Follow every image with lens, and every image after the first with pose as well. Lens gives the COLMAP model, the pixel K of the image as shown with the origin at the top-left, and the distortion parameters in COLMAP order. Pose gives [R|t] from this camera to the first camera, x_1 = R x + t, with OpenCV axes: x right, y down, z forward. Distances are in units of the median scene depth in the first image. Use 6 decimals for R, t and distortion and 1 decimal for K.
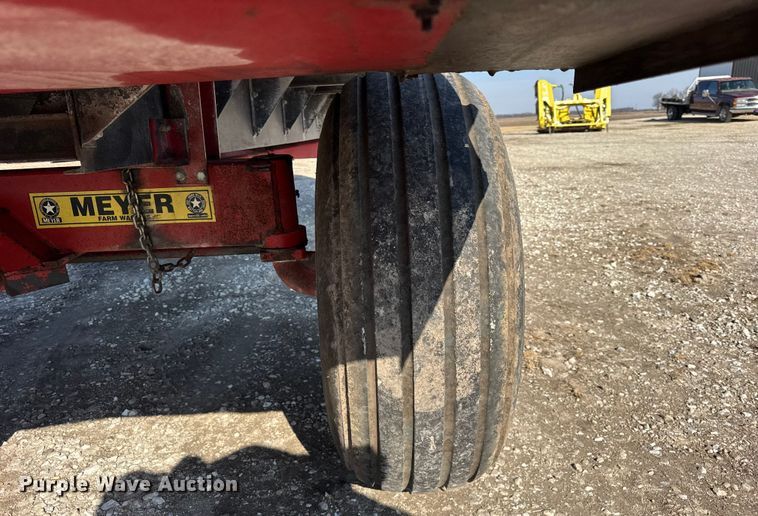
lens RADIAL K [[612.6, 0, 338.8], [0, 612.6, 261.7], [0, 0, 1]] dist [0.004991, 0.001476]
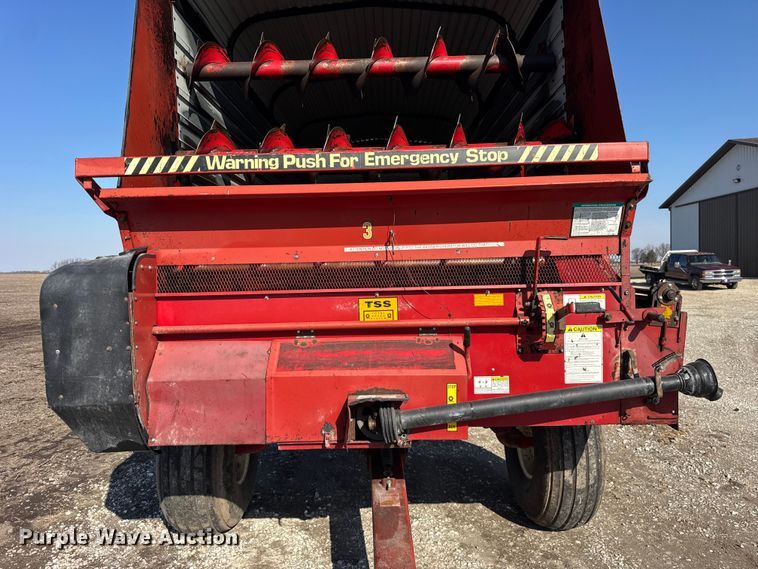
lens RADIAL K [[525.8, 0, 379.0], [0, 525.8, 284.5], [0, 0, 1]] dist [0.036232, -0.040843]
pose [[0.999596, 0.025725, 0.012055, -0.682250], [-0.022267, 0.972960, -0.229896, -0.092367], [-0.017643, 0.229535, 0.973140, -1.347970]]
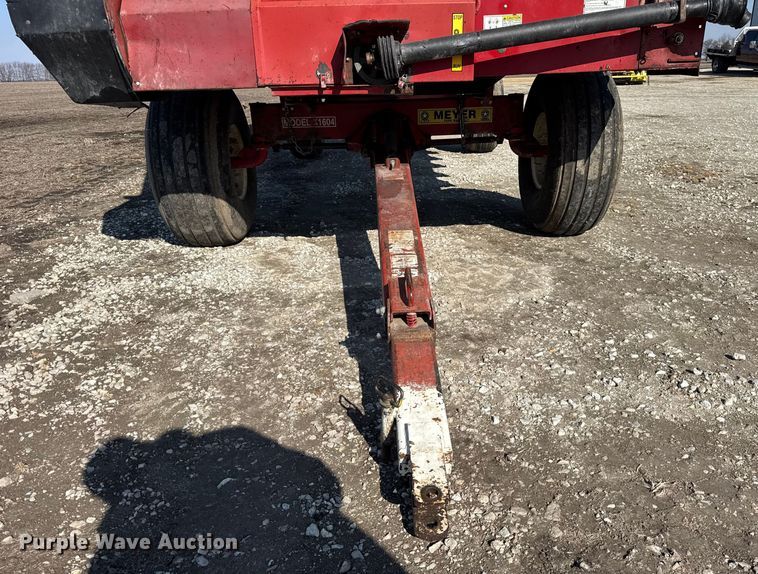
lens RADIAL K [[592.8, 0, 394.7], [0, 592.8, 289.4], [0, 0, 1]] dist [0.063338, -0.087927]
pose [[0.999665, 0.004133, 0.025544, -0.651374], [-0.007285, 0.992183, 0.124576, 0.303479], [-0.024830, -0.124720, 0.991881, -1.430074]]
